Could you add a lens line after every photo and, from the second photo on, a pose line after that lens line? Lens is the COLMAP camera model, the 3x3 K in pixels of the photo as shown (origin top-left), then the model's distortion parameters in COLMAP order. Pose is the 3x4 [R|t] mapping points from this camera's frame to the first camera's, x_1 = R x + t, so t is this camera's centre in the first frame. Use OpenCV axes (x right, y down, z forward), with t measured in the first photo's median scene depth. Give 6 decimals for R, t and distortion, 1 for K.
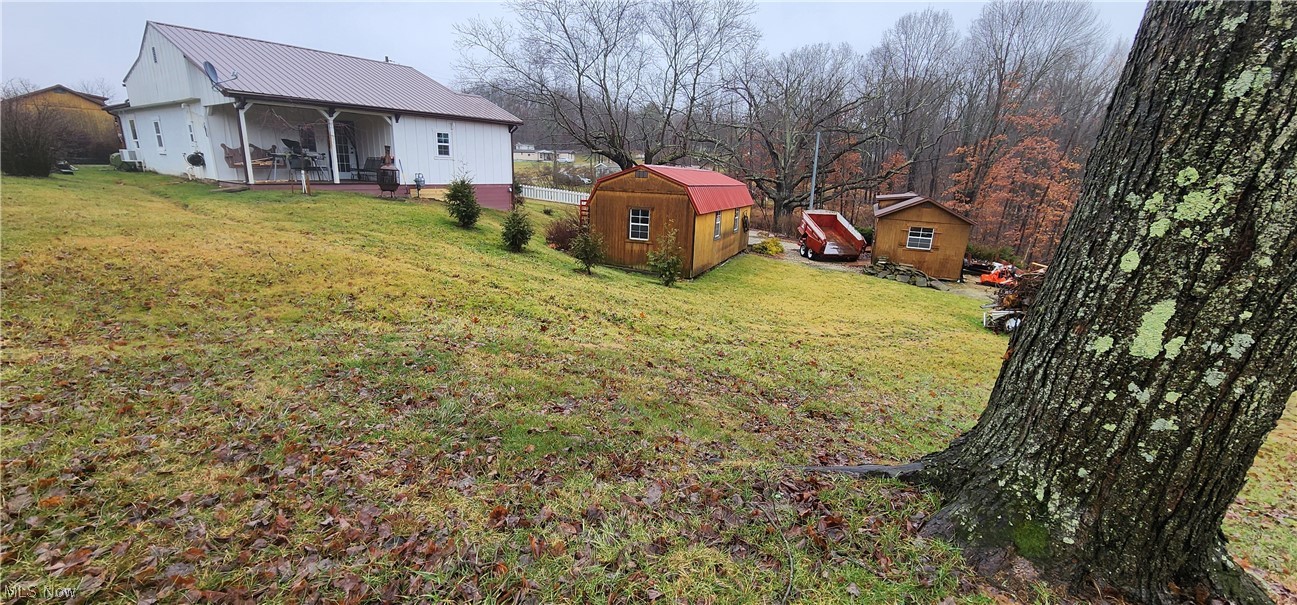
lens RADIAL K [[540.7, 0, 646.7], [0, 540.7, 305.3], [0, 0, 1]] dist [0.002537, 0.000143]
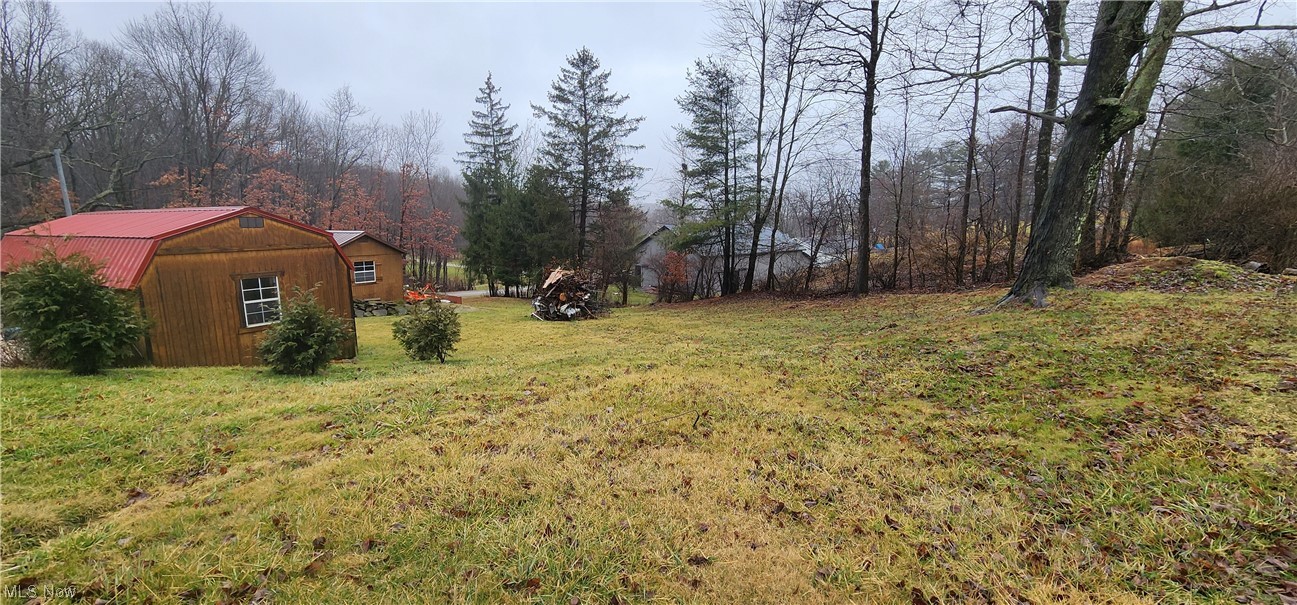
lens RADIAL K [[540.7, 0, 650.0], [0, 540.7, 304.9], [0, 0, 1]] dist [0.002537, 0.000143]
pose [[0.166882, -0.201347, 0.965199, -0.546309], [0.250202, 0.955532, 0.156071, -0.130680], [-0.953703, 0.215449, 0.209838, 0.440132]]
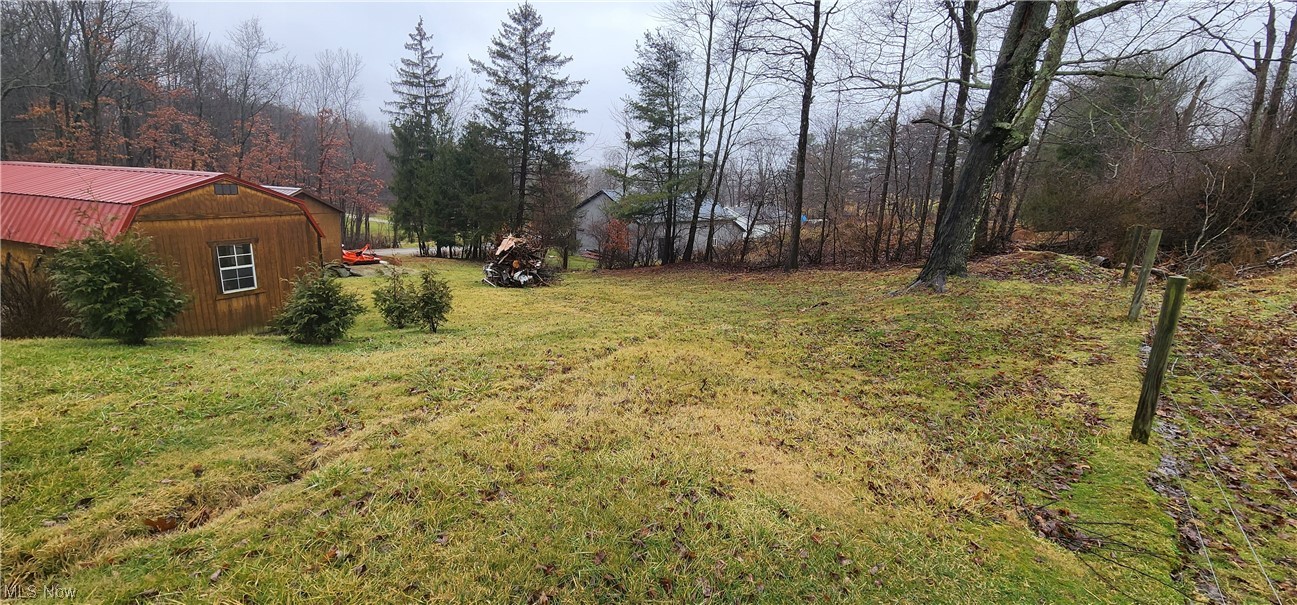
lens RADIAL K [[540.7, 0, 652.0], [0, 540.7, 305.9], [0, 0, 1]] dist [0.002537, 0.000143]
pose [[0.039490, -0.268462, 0.962480, -0.619983], [0.199579, 0.945942, 0.255660, -0.172557], [-0.979086, 0.181995, 0.090935, 0.473055]]
